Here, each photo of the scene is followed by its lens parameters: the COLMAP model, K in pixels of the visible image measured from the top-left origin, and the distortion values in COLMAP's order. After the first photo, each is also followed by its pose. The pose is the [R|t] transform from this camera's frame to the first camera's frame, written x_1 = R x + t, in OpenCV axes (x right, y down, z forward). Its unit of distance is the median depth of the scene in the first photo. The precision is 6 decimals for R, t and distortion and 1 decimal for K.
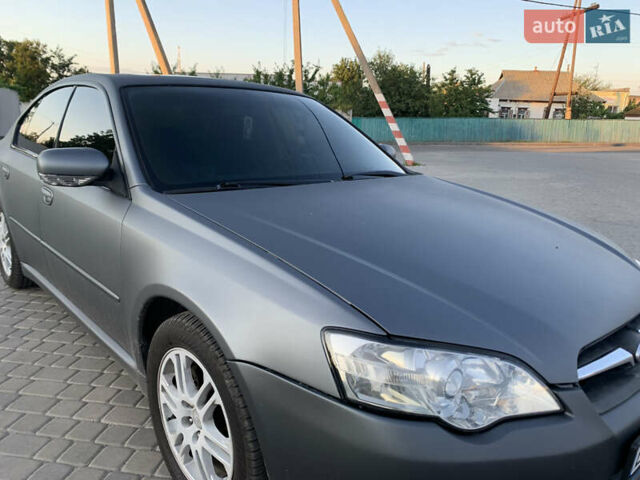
lens RADIAL K [[494.2, 0, 321.3], [0, 494.2, 242.4], [0, 0, 1]] dist [0.006976, -0.006591]
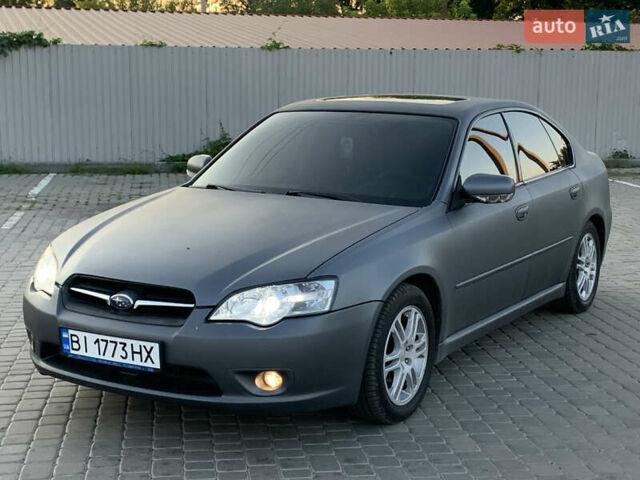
lens RADIAL K [[1067.4, 0, 325.6], [0, 1067.4, 254.1], [0, 0, 1]] dist [0.200920, -0.692616]
pose [[0.296280, 0.140080, -0.944773, 0.202497], [-0.235199, 0.969425, 0.069977, -0.015593], [0.925689, 0.201477, 0.320167, 0.025211]]
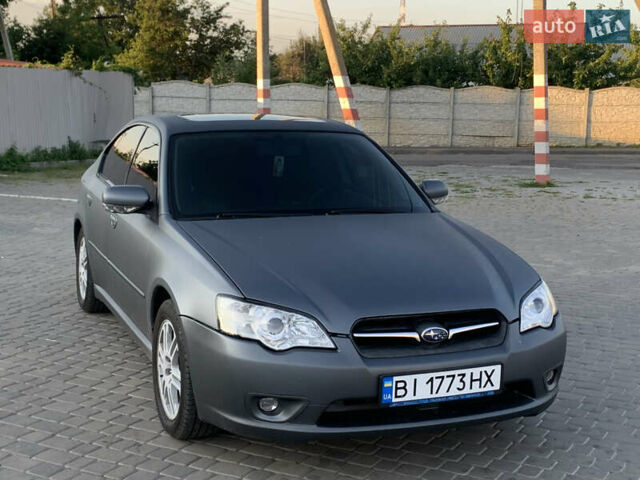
lens RADIAL K [[969.1, 0, 320.0], [0, 969.1, 240.0], [0, 0, 1]] dist [0.142939, -0.163365]
pose [[0.937229, 0.040102, -0.346402, 0.067882], [-0.074175, 0.993559, -0.085669, 0.010840], [0.340735, 0.105986, 0.934166, -0.095377]]
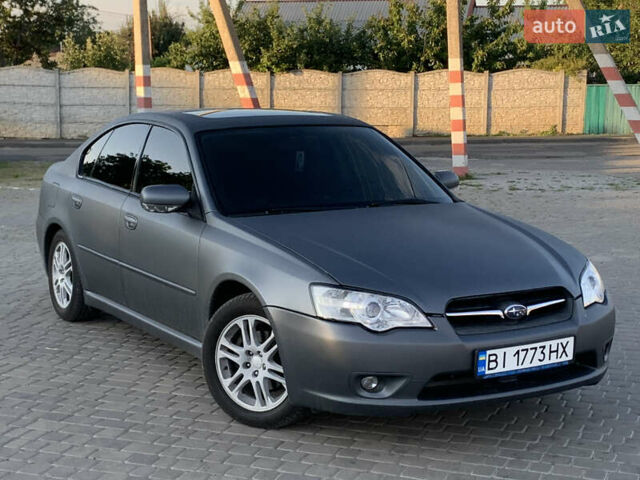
lens RADIAL K [[1128.1, 0, 319.9], [0, 1128.1, 251.9], [0, 0, 1]] dist [0.187206, 0.004032]
pose [[0.978916, 0.005445, -0.204191, 0.039934], [-0.024263, 0.995667, -0.089766, 0.019033], [0.202818, 0.092827, 0.974807, -0.139804]]
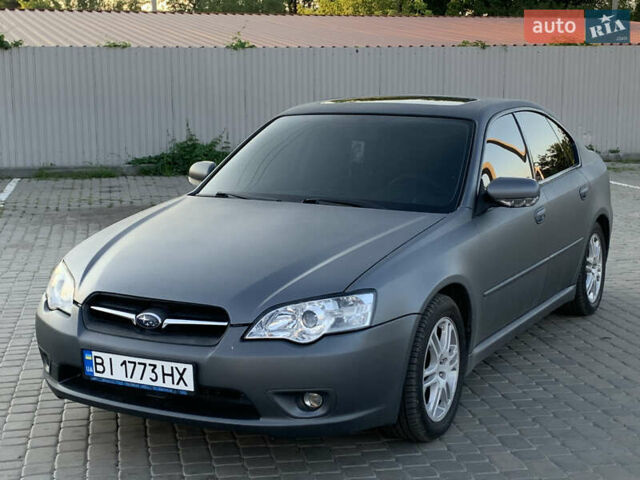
lens RADIAL K [[1070.0, 0, 308.6], [0, 1070.0, 238.7], [0, 0, 1]] dist [0.148102, -0.322525]
pose [[0.331176, 0.123408, -0.935464, 0.190550], [-0.218294, 0.974535, 0.051281, -0.014297], [0.917970, 0.187223, 0.349682, 0.014644]]
